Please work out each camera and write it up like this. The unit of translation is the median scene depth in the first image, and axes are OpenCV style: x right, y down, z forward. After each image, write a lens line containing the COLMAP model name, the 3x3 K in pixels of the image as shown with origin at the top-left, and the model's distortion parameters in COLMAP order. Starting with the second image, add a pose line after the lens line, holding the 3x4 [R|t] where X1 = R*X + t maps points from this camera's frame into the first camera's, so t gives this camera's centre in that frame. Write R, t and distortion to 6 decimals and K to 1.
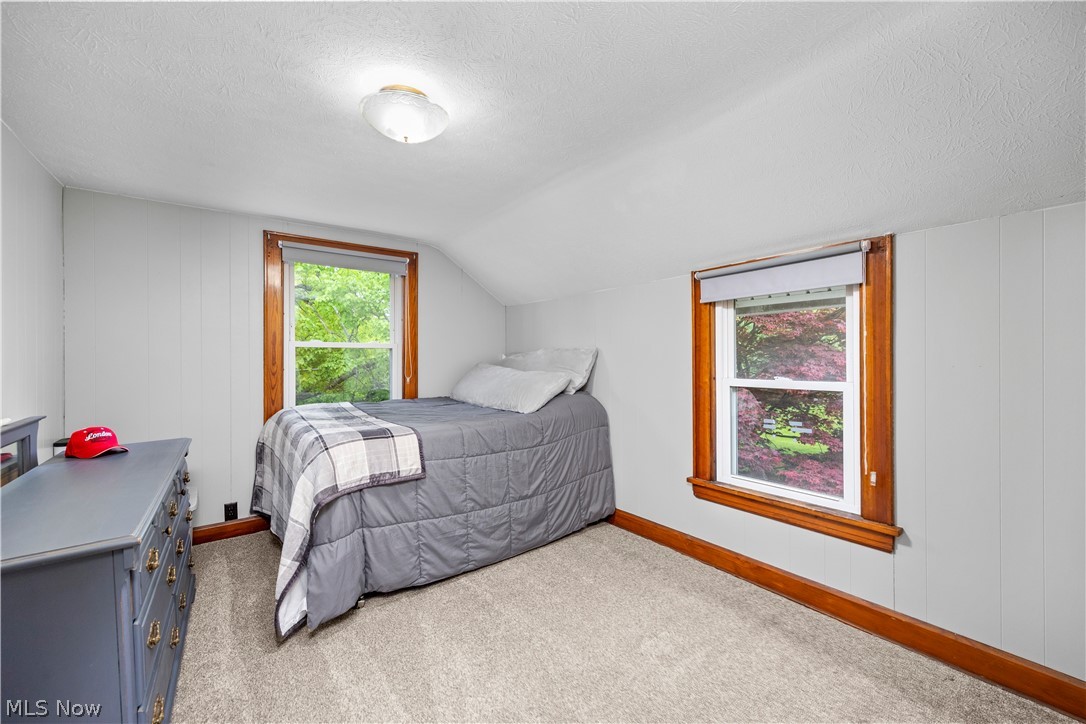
lens RADIAL K [[416.8, 0, 541.9], [0, 416.8, 364.2], [0, 0, 1]] dist [-0.002249, -0.000230]
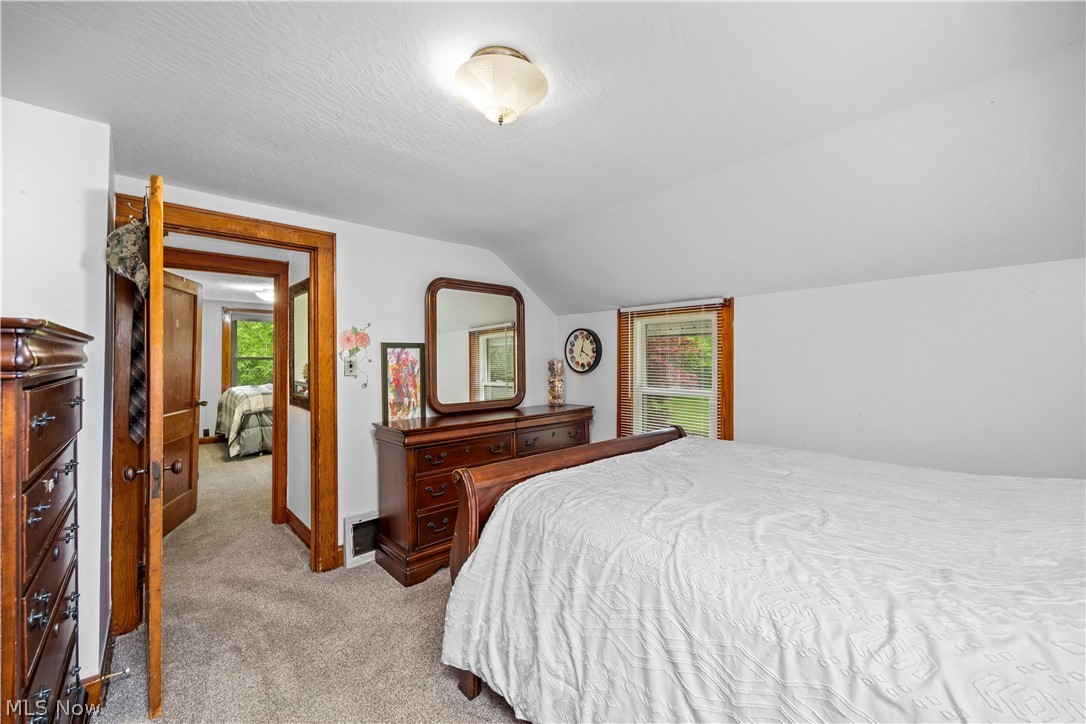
lens RADIAL K [[416.8, 0, 541.9], [0, 416.8, 364.2], [0, 0, 1]] dist [-0.002249, -0.000230]
pose [[0.996135, 0.003323, 0.087775, 1.002466], [-0.003164, 0.999993, -0.001953, -0.020585], [-0.087780, 0.001668, 0.996138, -1.629717]]
